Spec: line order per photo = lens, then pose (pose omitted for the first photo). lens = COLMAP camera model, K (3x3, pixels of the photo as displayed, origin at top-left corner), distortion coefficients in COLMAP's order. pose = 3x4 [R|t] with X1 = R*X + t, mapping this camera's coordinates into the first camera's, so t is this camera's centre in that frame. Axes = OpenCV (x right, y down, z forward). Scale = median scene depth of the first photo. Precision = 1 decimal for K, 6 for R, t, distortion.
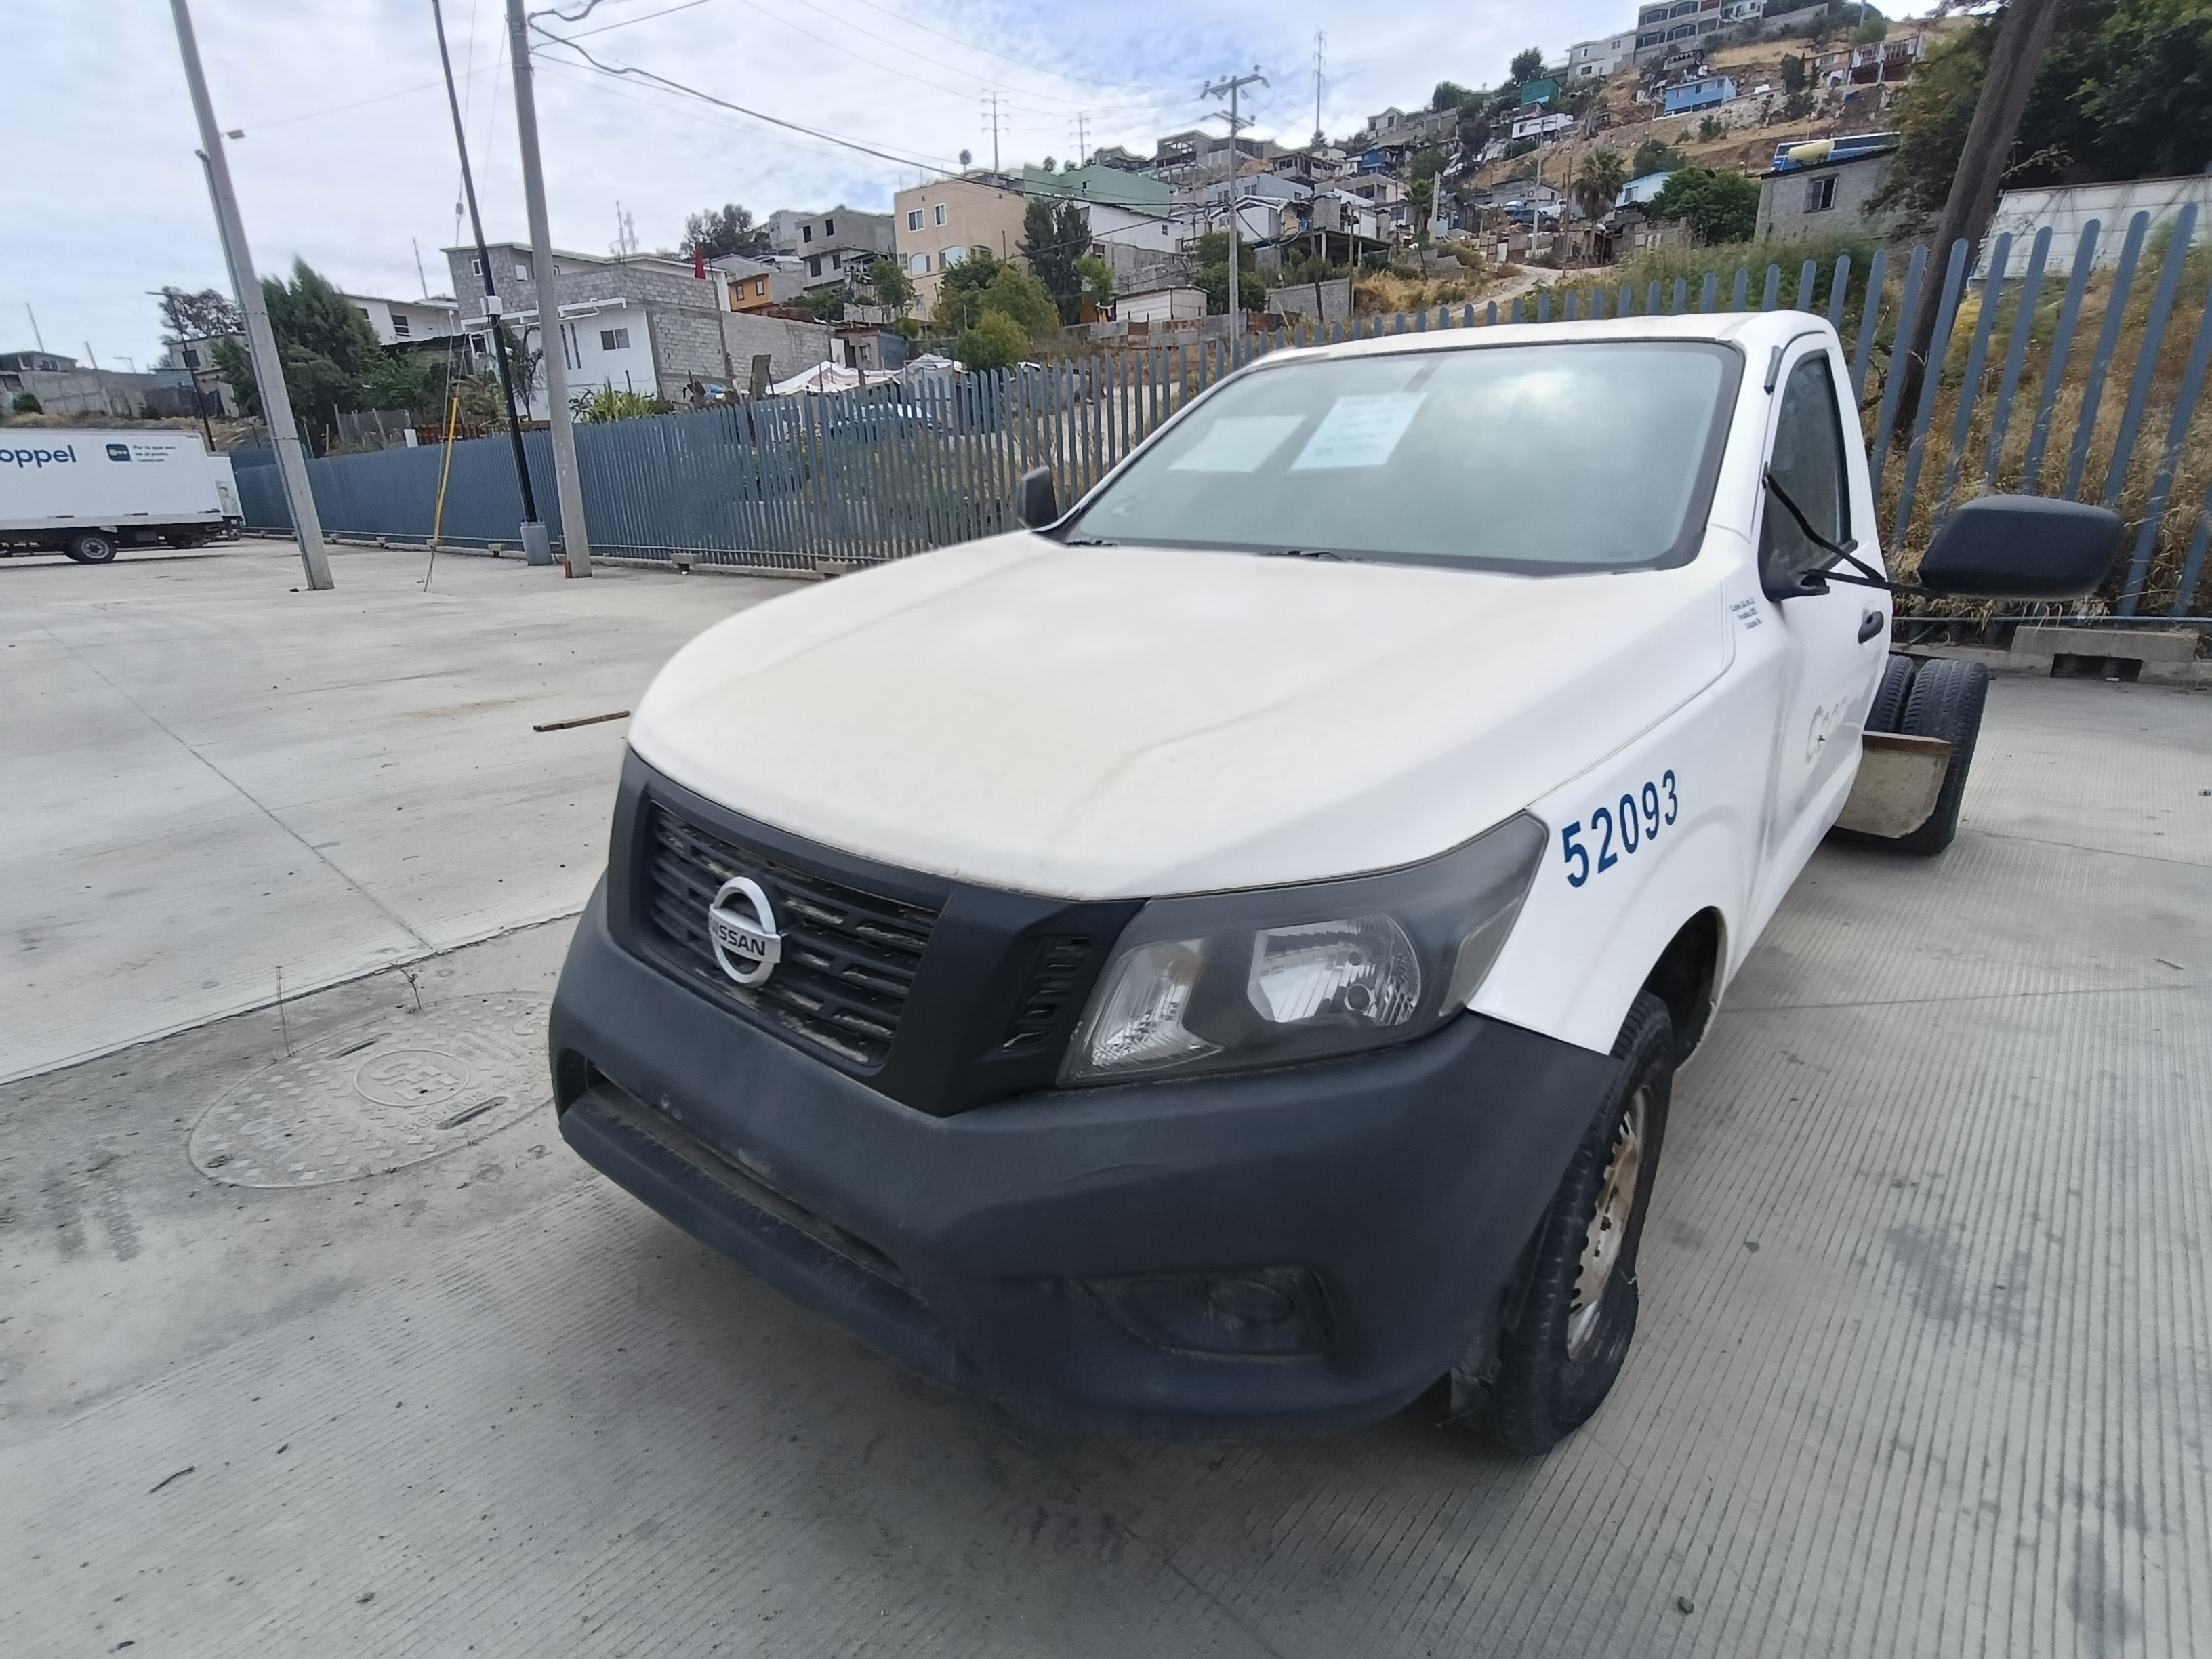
lens RADIAL K [[1043.7, 0, 1107.3], [0, 1043.7, 795.9], [0, 0, 1]] dist [-0.011714, 0.010810]
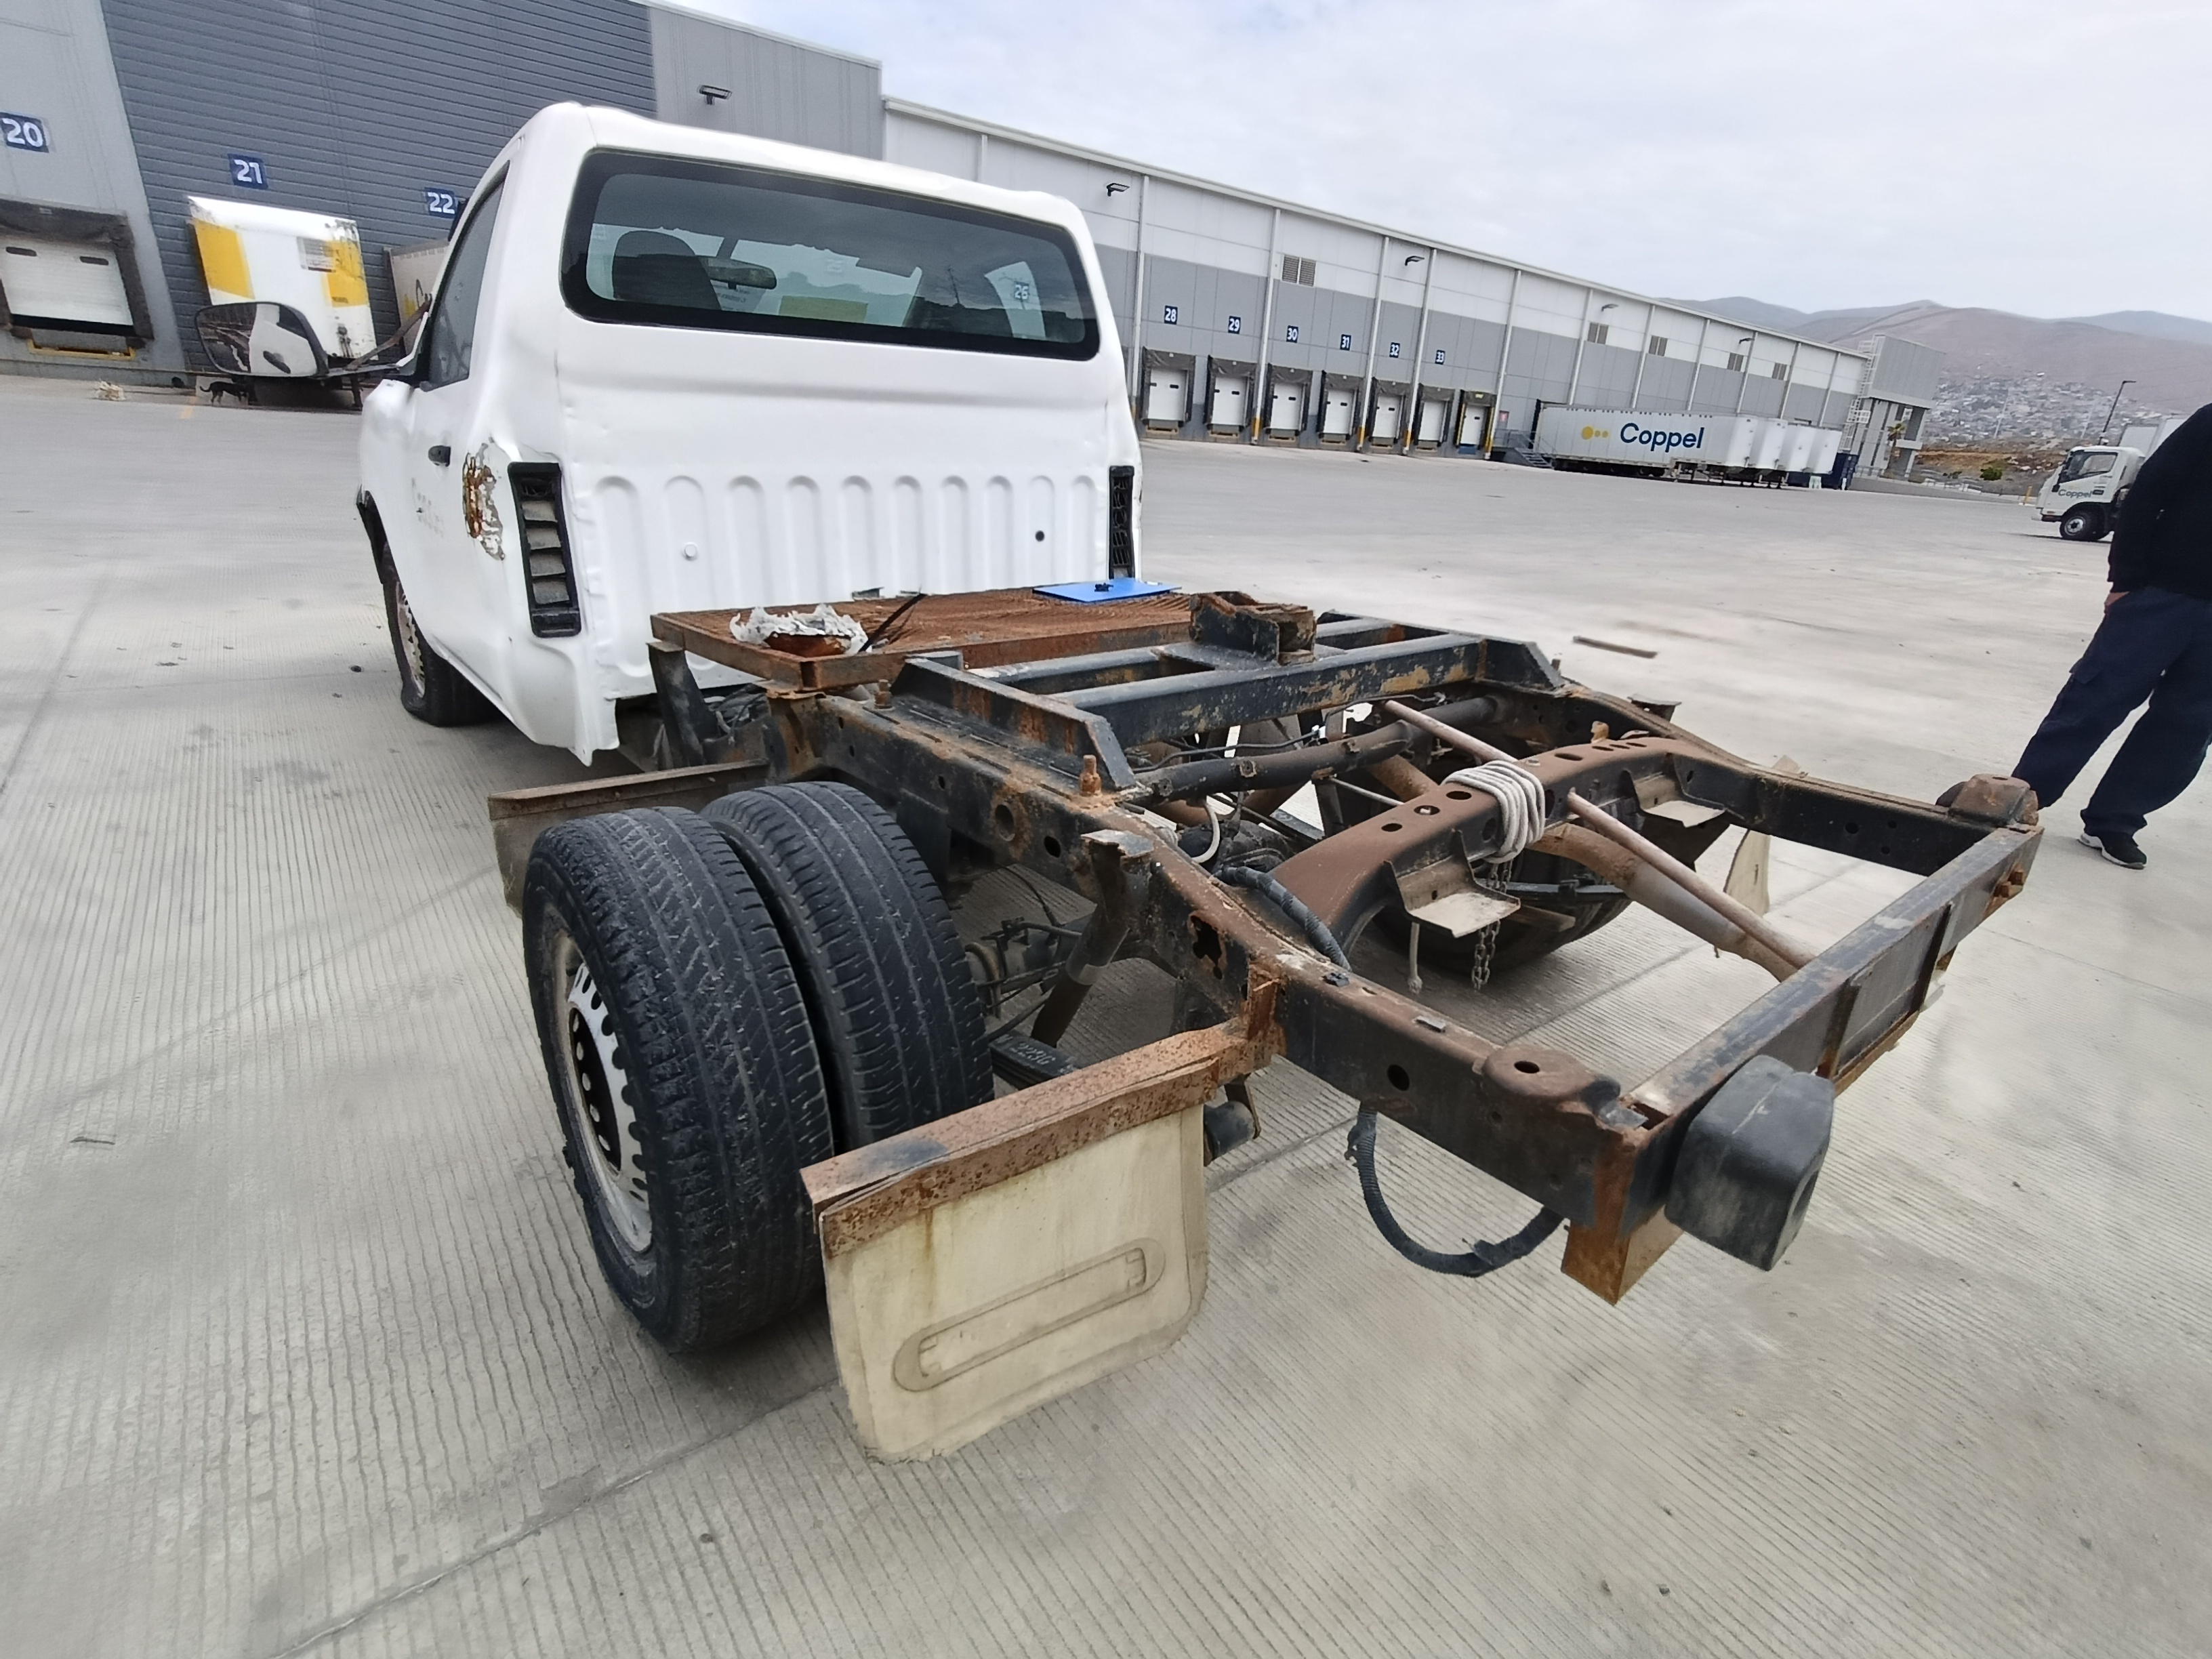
lens RADIAL K [[1042.9, 0, 1193.5], [0, 1042.9, 797.1], [0, 0, 1]] dist [-0.001741, -0.000385]
pose [[-0.108671, 0.354825, -0.928596, 0.106470], [-0.355621, 0.858432, 0.369632, -0.031700], [0.928291, 0.370397, 0.032896, 0.110784]]
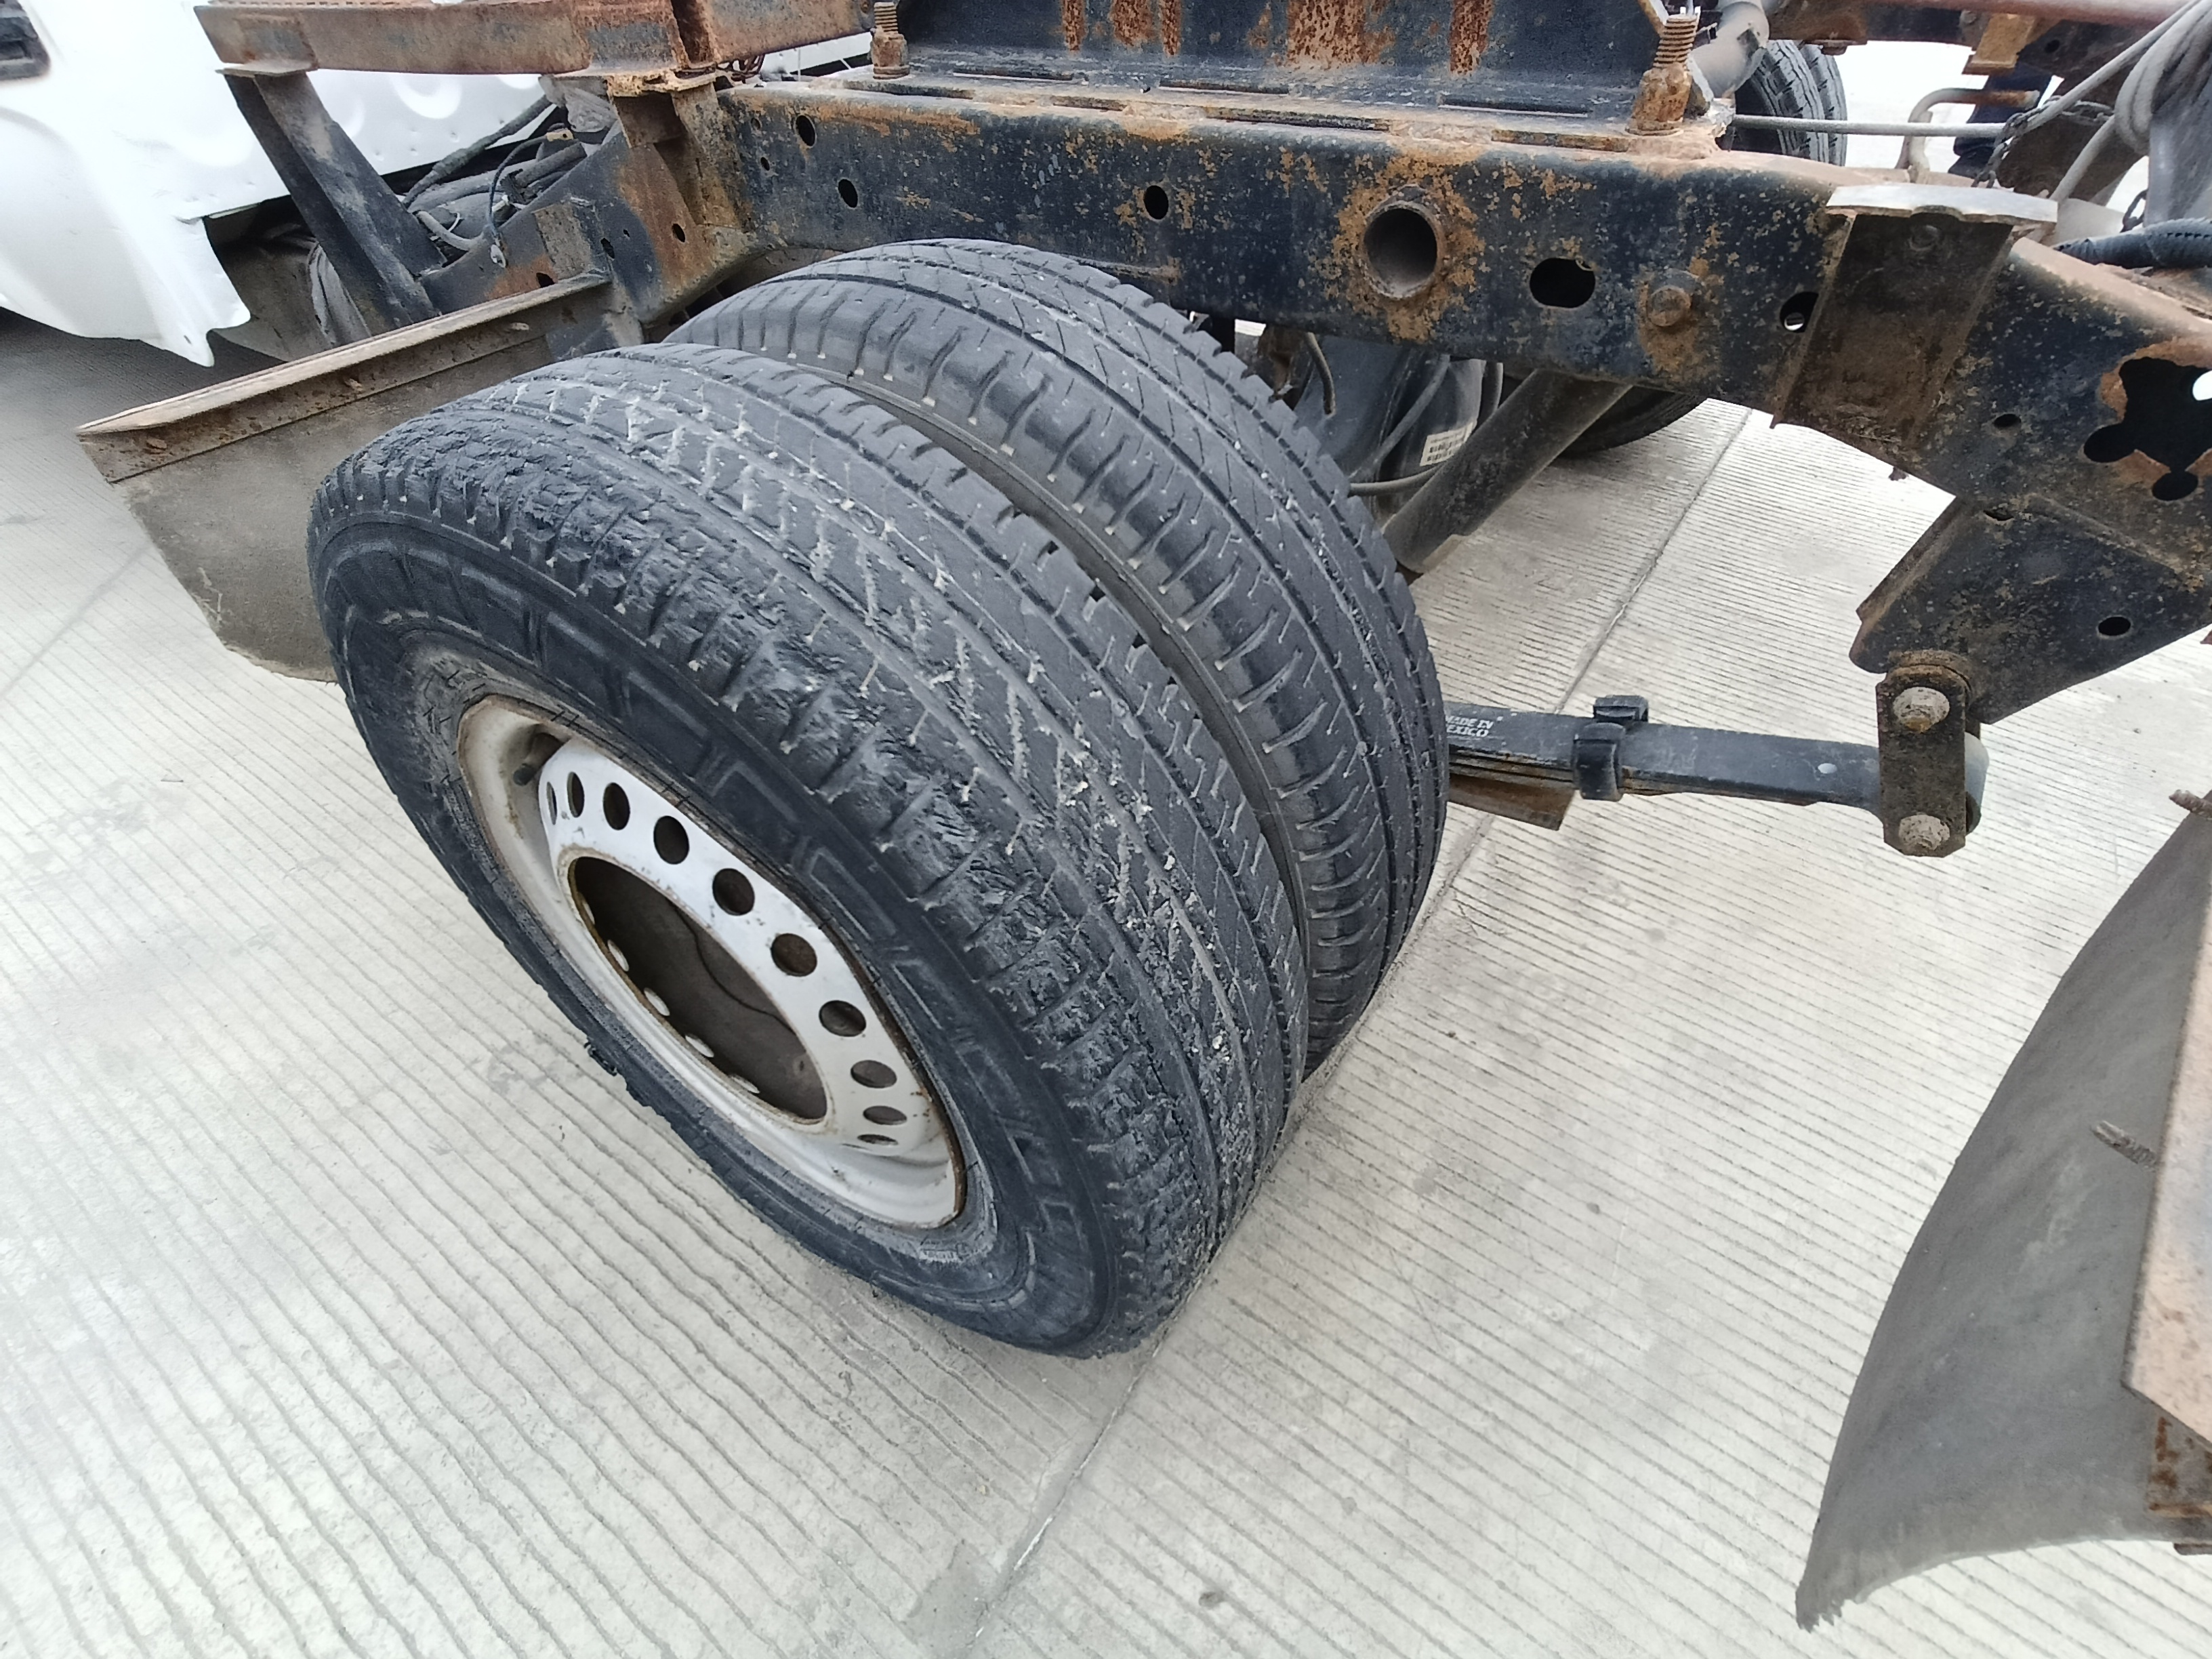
lens RADIAL K [[1048.2, 0, 1100.8], [0, 1048.2, 786.3], [0, 0, 1]] dist [-0.010934, 0.008731]
pose [[0.145166, 0.697528, -0.701699, 0.089627], [-0.284999, 0.708631, 0.645460, -0.017965], [0.947472, 0.106284, 0.301664, 0.097277]]
